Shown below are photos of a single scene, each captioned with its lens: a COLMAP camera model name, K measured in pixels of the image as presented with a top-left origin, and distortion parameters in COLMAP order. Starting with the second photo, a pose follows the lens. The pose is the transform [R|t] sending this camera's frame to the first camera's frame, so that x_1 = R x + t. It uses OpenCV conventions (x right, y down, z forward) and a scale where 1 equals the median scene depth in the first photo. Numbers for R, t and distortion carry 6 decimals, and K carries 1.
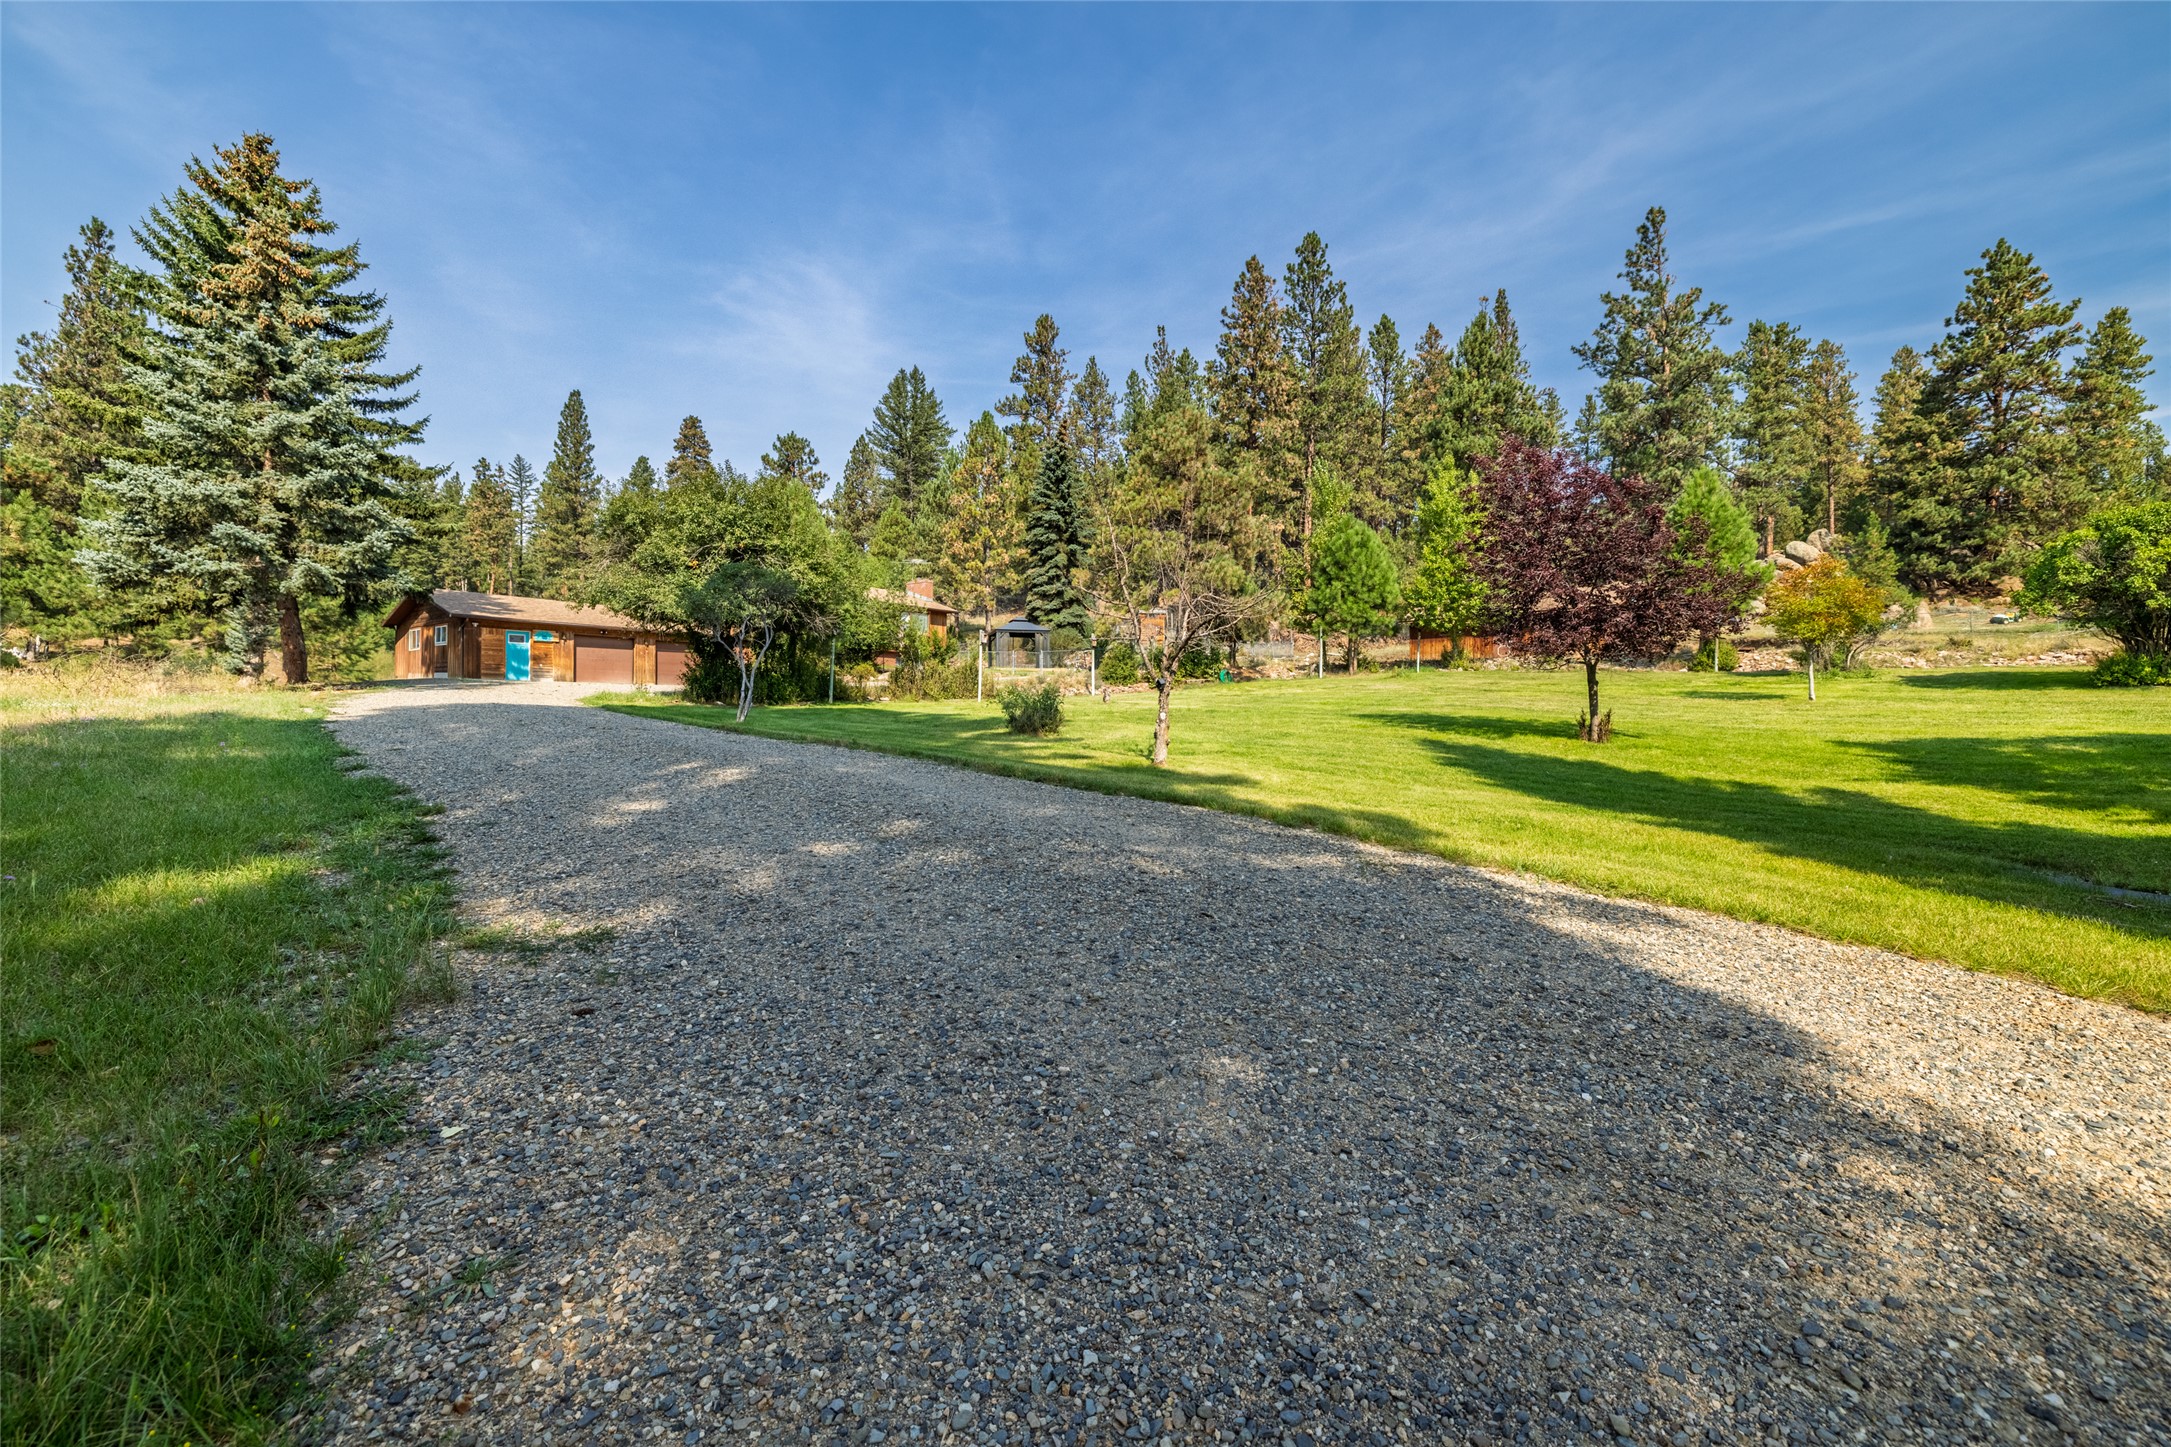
lens RADIAL K [[935.4, 0, 1094.1], [0, 935.4, 718.4], [0, 0, 1]] dist [-0.003087, -0.000107]
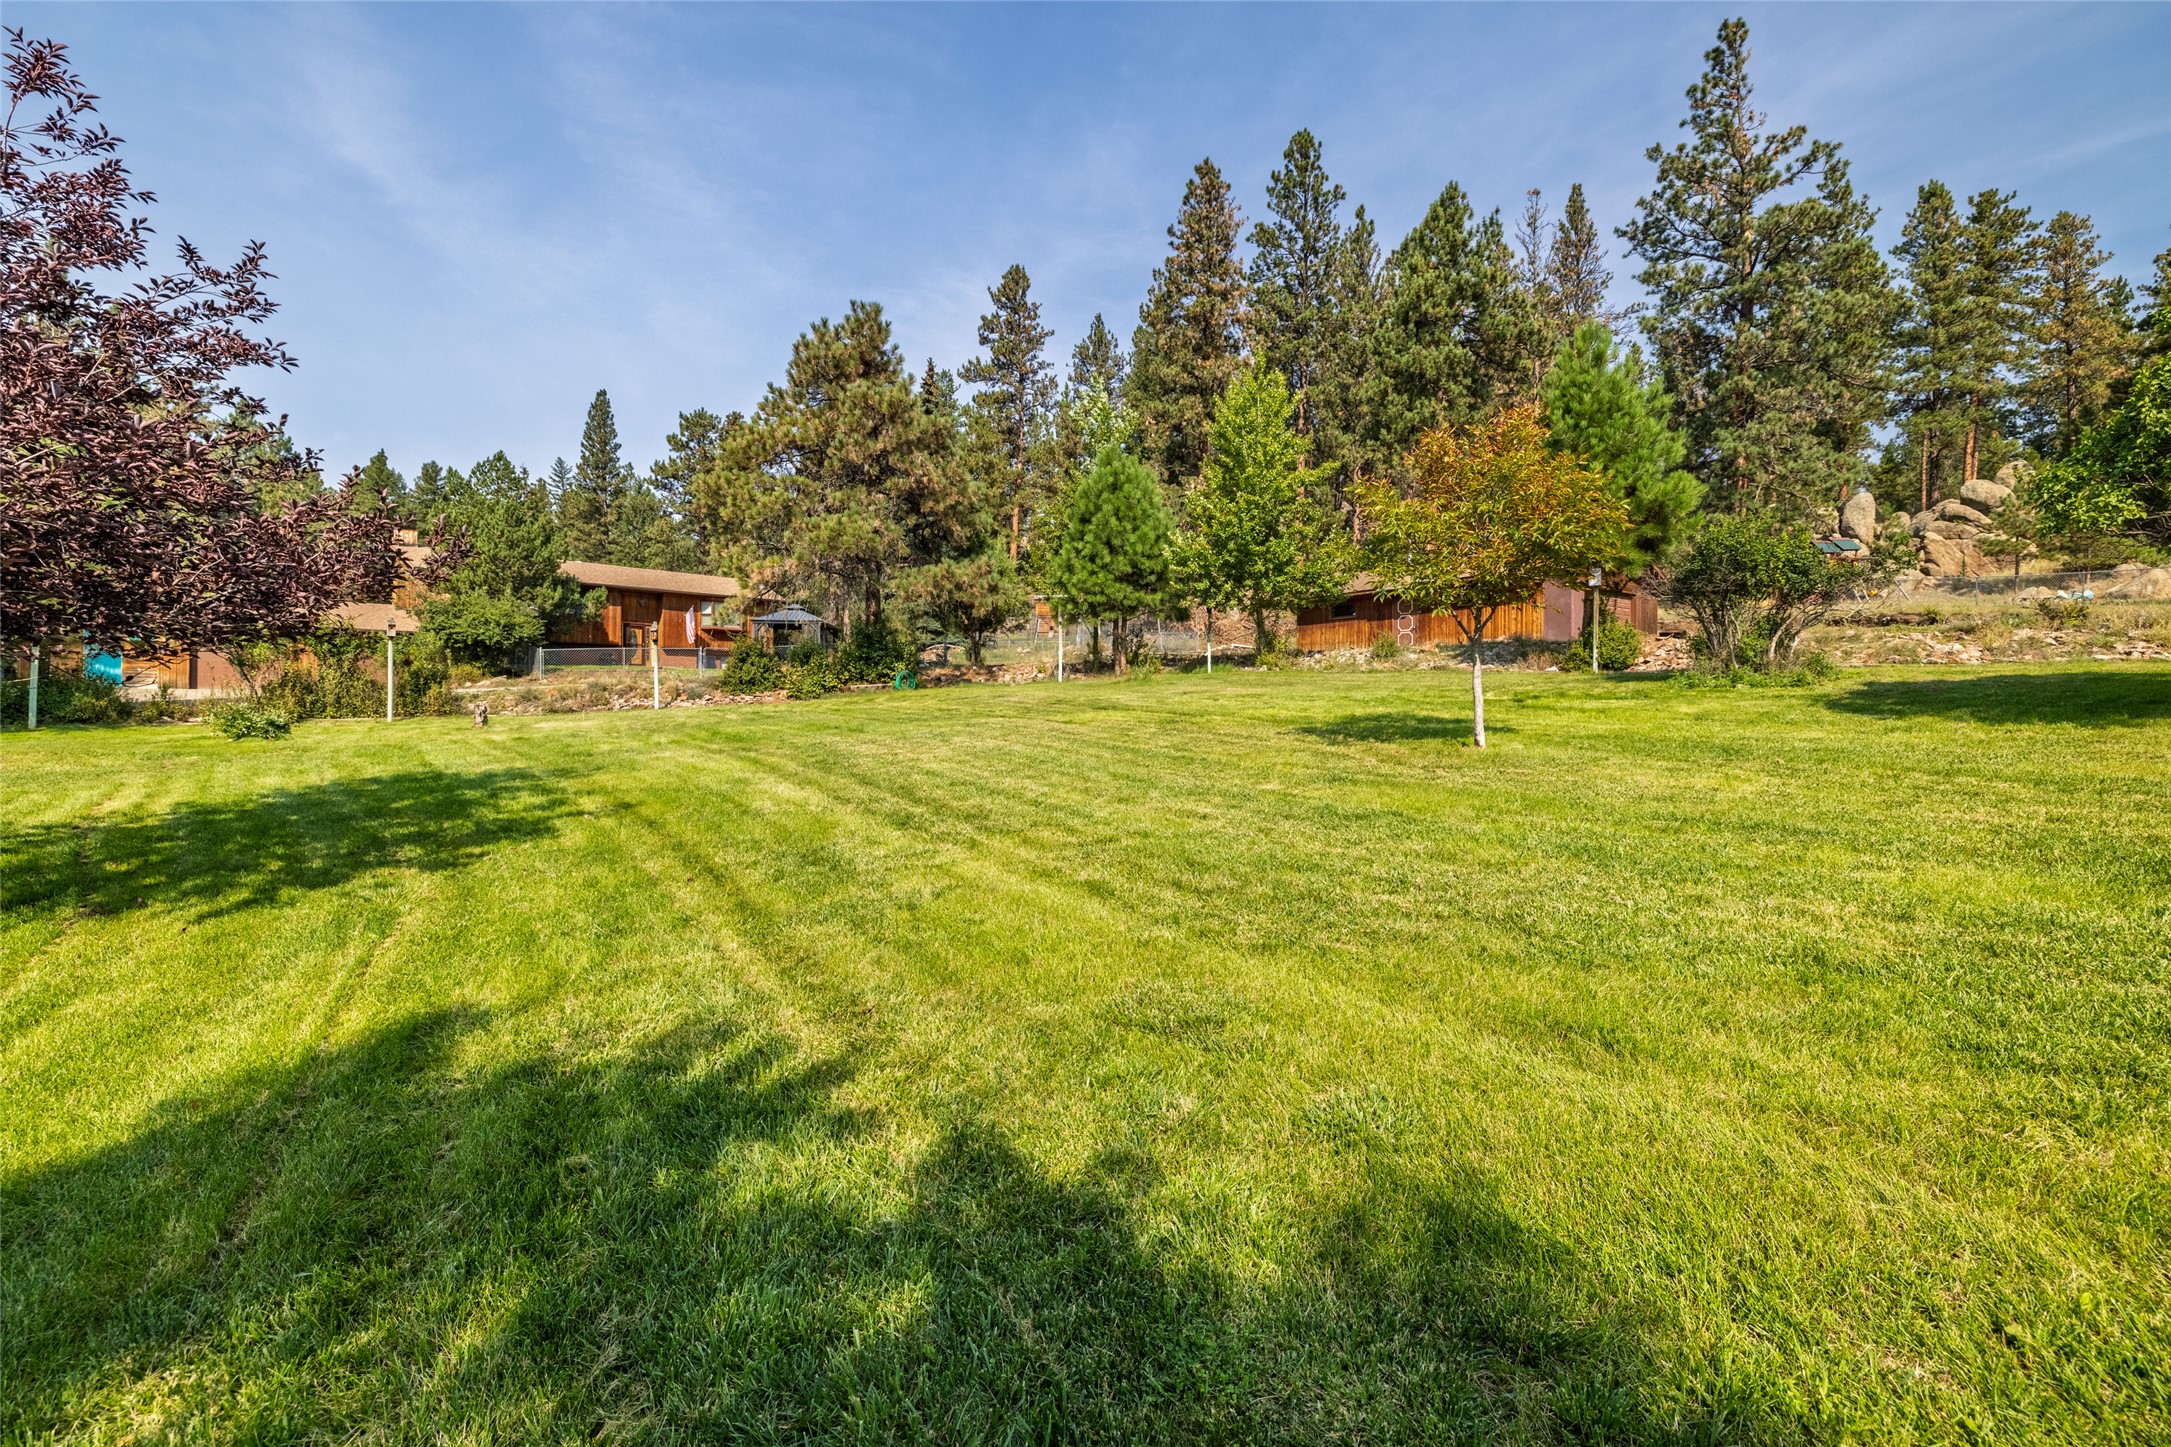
lens RADIAL K [[935.4, 0, 1084.8], [0, 935.4, 711.6], [0, 0, 1]] dist [-0.003087, -0.000107]
pose [[0.981955, 0.003197, -0.189087, 0.203543], [-0.003573, 0.999992, -0.001649, -0.010309], [0.189080, 0.002295, 0.981959, 0.165256]]
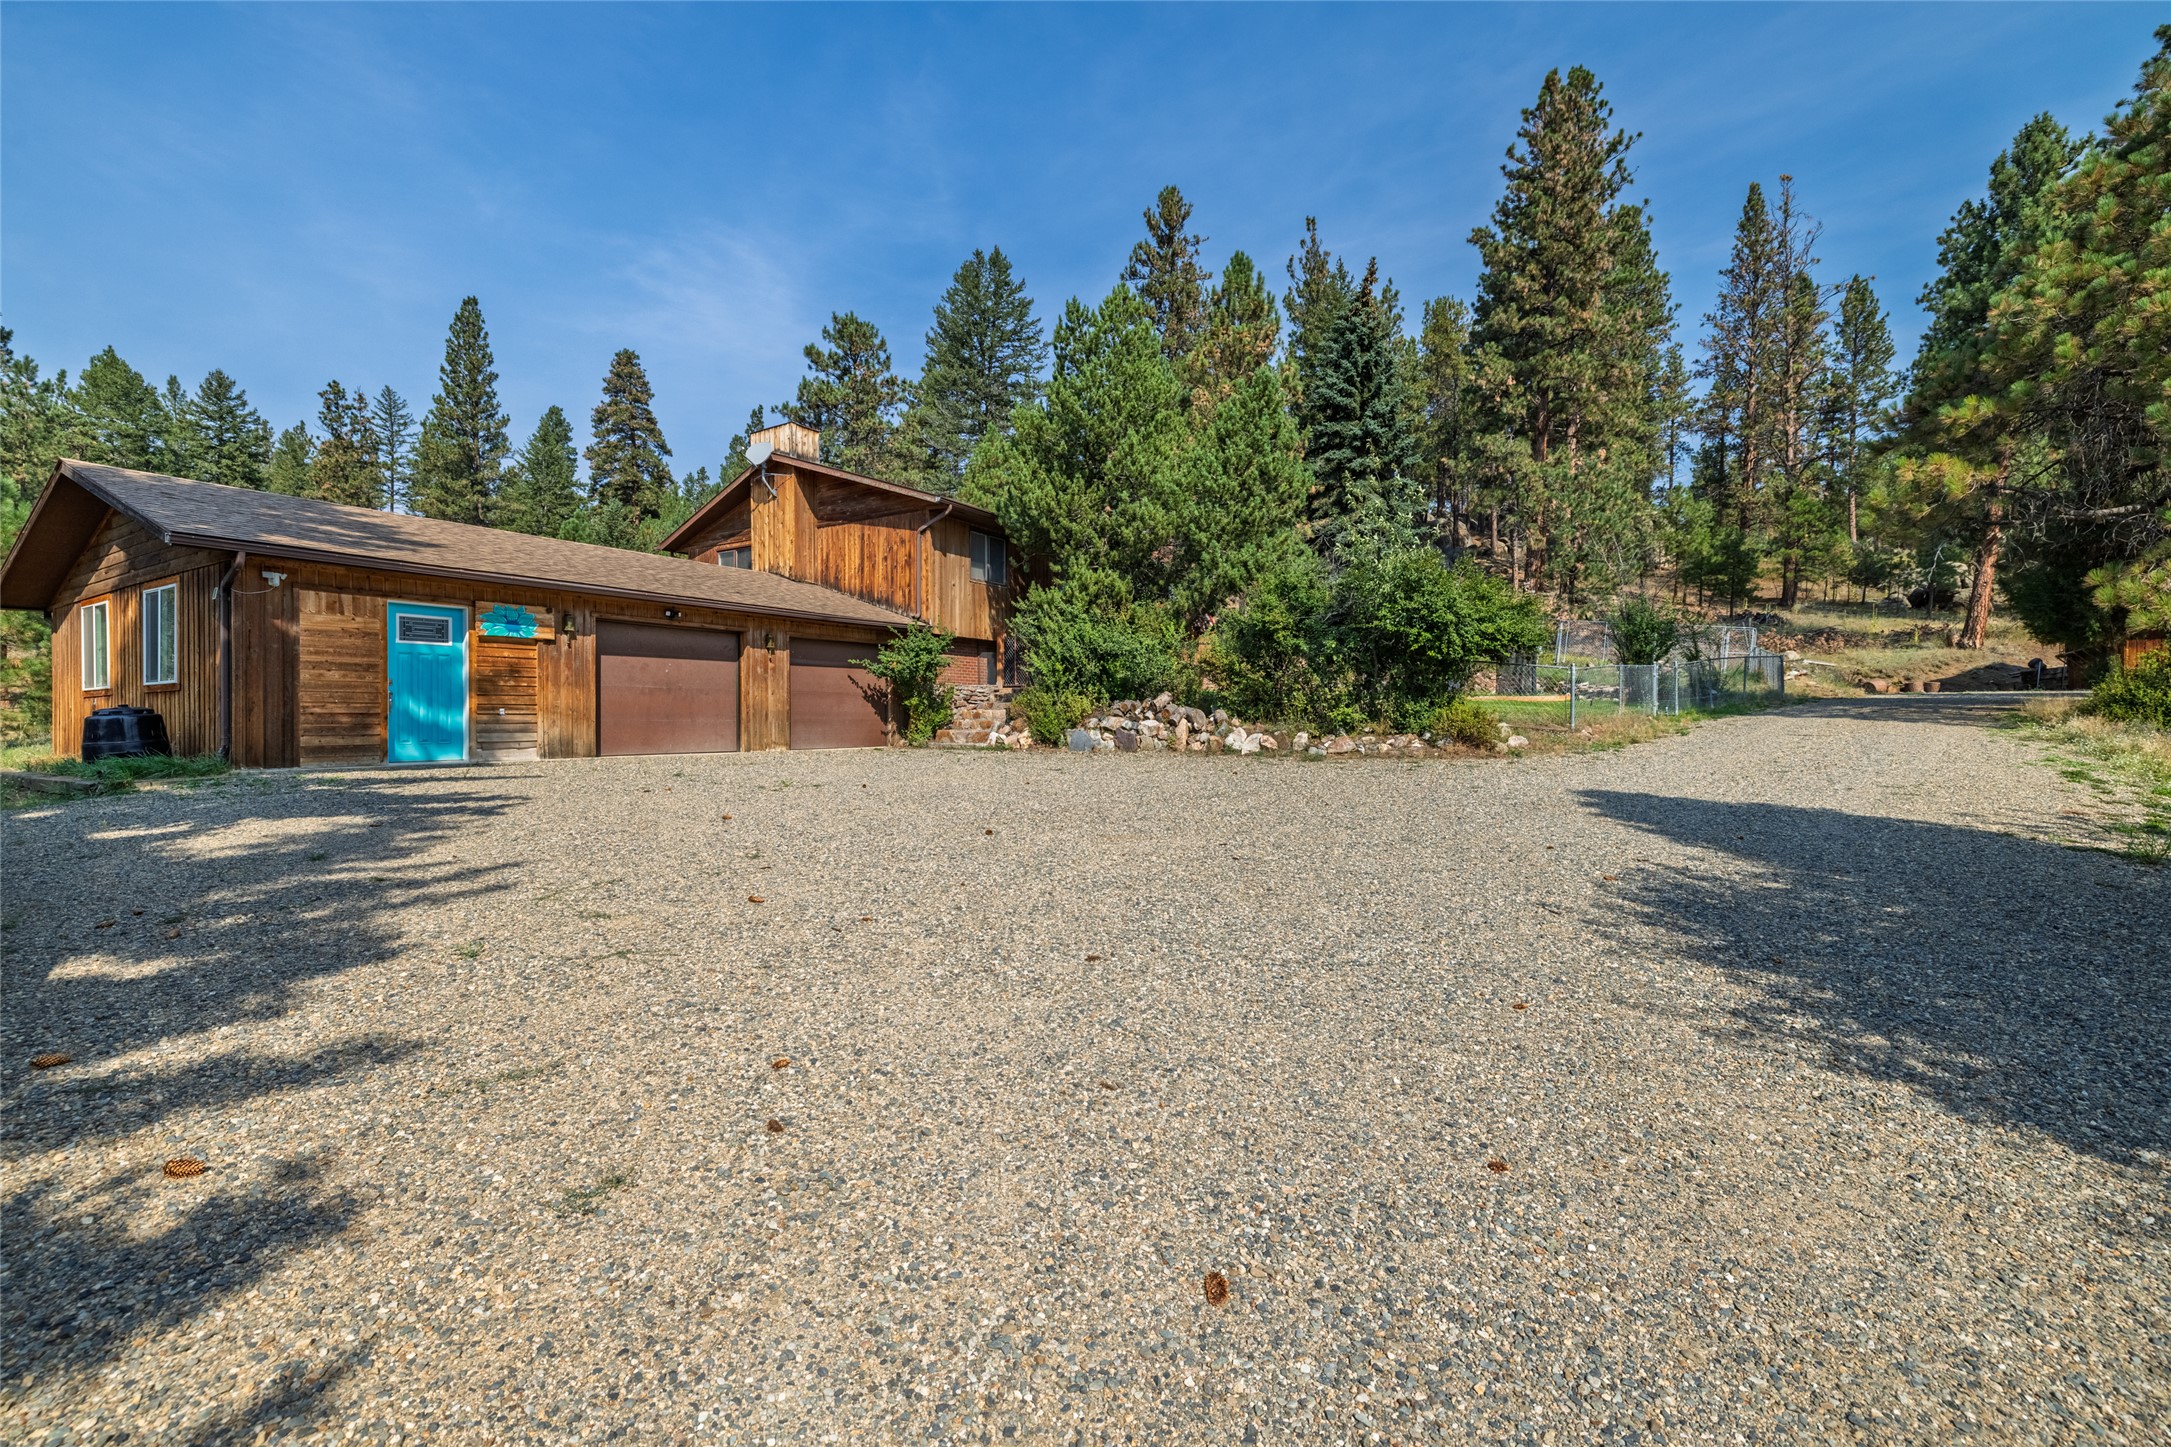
lens RADIAL K [[935.4, 0, 1087.2], [0, 935.4, 720.5], [0, 0, 1]] dist [-0.003087, -0.000107]
pose [[0.995583, -0.007775, 0.093562, -0.211599], [0.007779, 0.999970, 0.000320, -0.026246], [-0.093561, 0.000410, 0.995613, 0.331294]]
